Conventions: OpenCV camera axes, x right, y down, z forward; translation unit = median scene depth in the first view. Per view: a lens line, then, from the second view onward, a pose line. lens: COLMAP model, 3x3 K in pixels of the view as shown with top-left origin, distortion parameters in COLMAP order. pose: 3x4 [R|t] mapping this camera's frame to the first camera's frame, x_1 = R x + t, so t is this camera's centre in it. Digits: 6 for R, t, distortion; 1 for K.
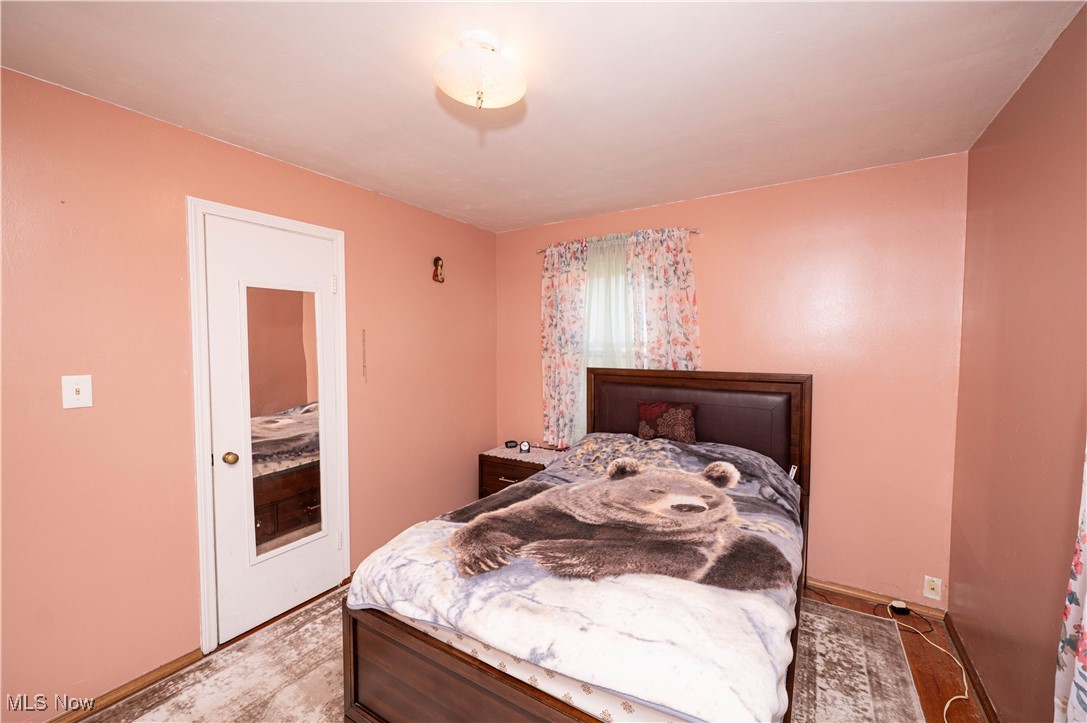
lens RADIAL K [[435.0, 0, 548.4], [0, 435.0, 359.6], [0, 0, 1]] dist [-0.001885, 0.000037]
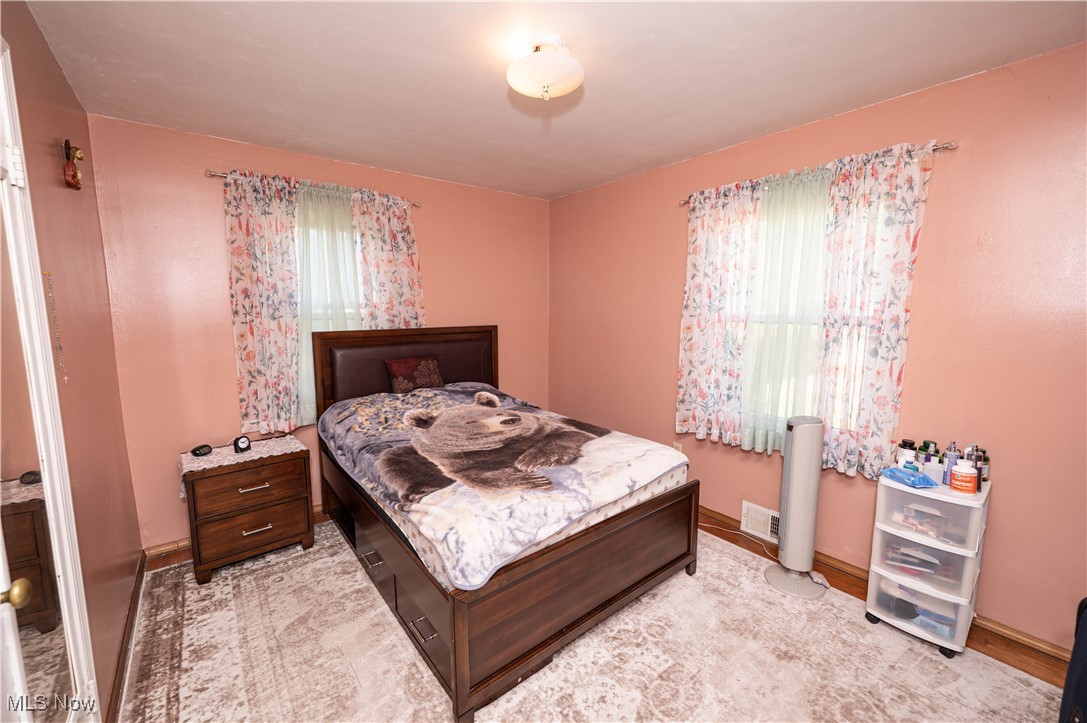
lens RADIAL K [[435.0, 0, 549.7], [0, 435.0, 359.9], [0, 0, 1]] dist [-0.001885, 0.000037]
pose [[0.316220, -0.116416, 0.941516, -1.042297], [0.040660, 0.993193, 0.109150, -0.003984], [-0.947814, 0.003766, 0.318801, 0.478488]]
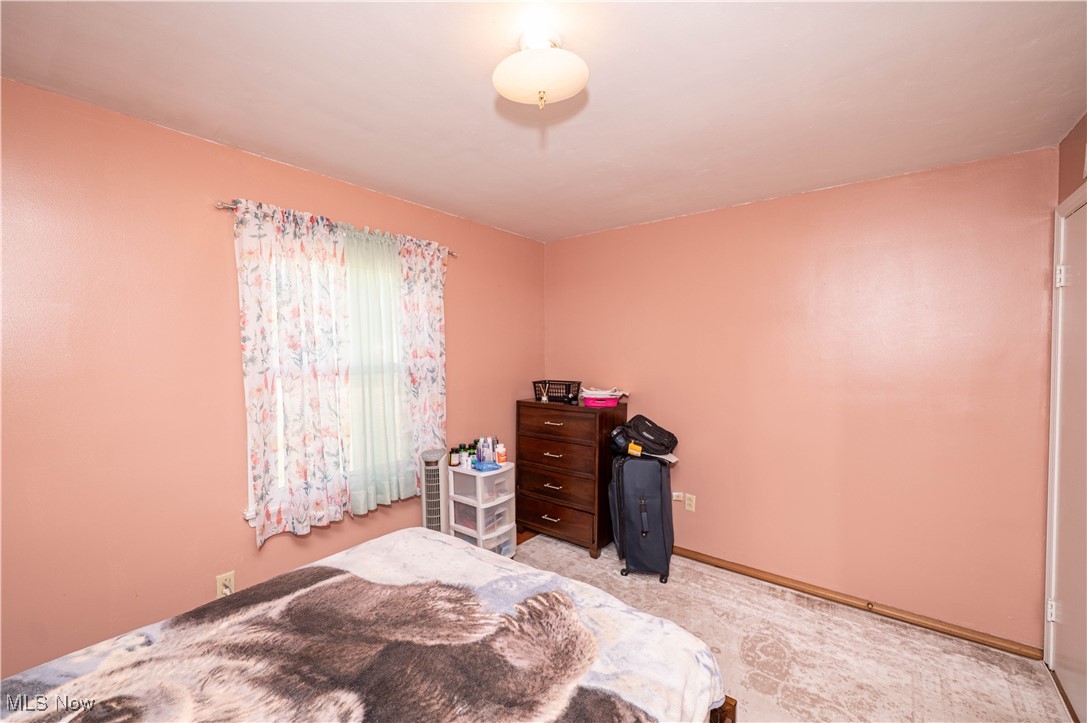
lens RADIAL K [[435.0, 0, 546.7], [0, 435.0, 358.9], [0, 0, 1]] dist [-0.001885, 0.000037]
pose [[-0.994691, 0.003379, 0.102853, -0.205614], [0.010128, 0.997823, 0.065161, -0.070417], [-0.102409, 0.065857, -0.992560, 1.532249]]
